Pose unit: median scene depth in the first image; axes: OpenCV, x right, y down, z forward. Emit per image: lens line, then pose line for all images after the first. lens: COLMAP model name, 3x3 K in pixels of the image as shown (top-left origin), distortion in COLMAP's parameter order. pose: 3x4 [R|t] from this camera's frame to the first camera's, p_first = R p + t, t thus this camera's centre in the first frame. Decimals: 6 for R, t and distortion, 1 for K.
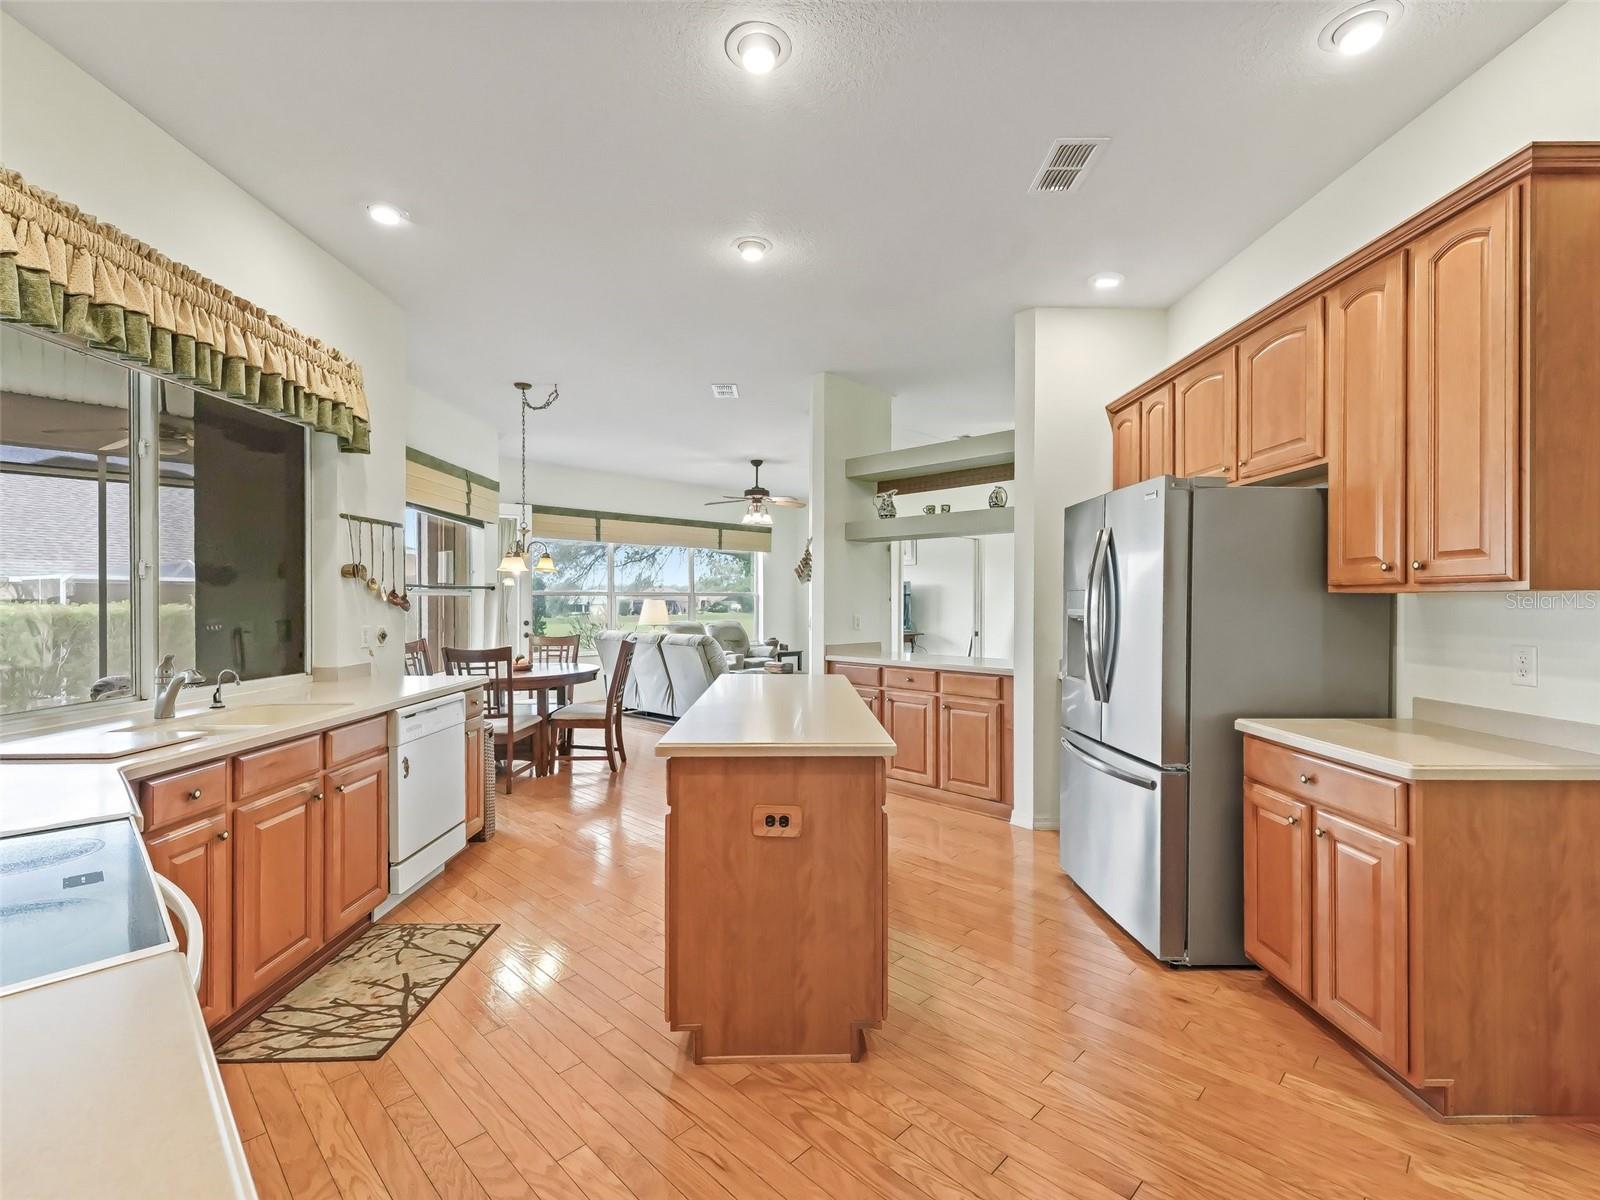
lens RADIAL K [[729.5, 0, 800.0], [0, 729.5, 600.0], [0, 0, 1]] dist [0.010009, -0.001766]
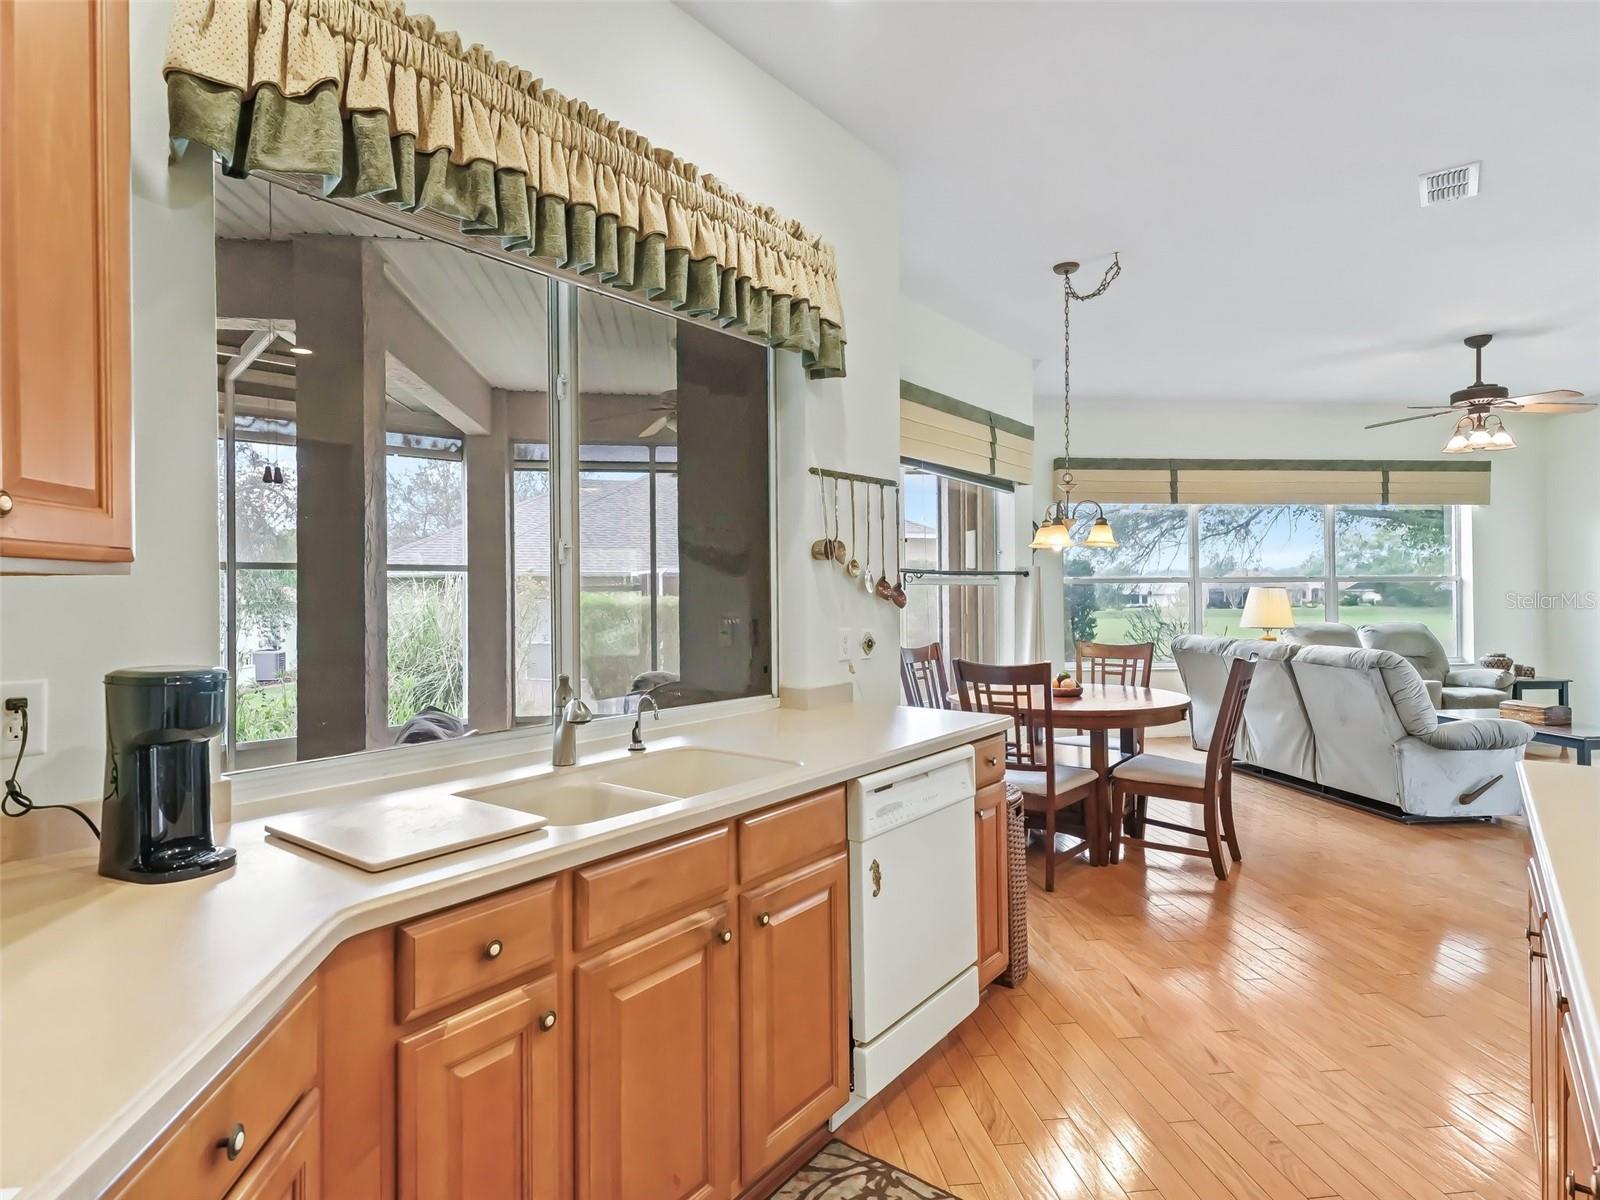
lens RADIAL K [[873.5, 0, 796.3], [0, 873.5, 588.1], [0, 0, 1]] dist [0.027983, -0.011143]
pose [[0.789124, -0.007343, -0.614189, -0.104190], [0.006611, 0.999972, -0.003461, -0.000927], [0.614198, -0.001330, 0.789151, 0.271813]]
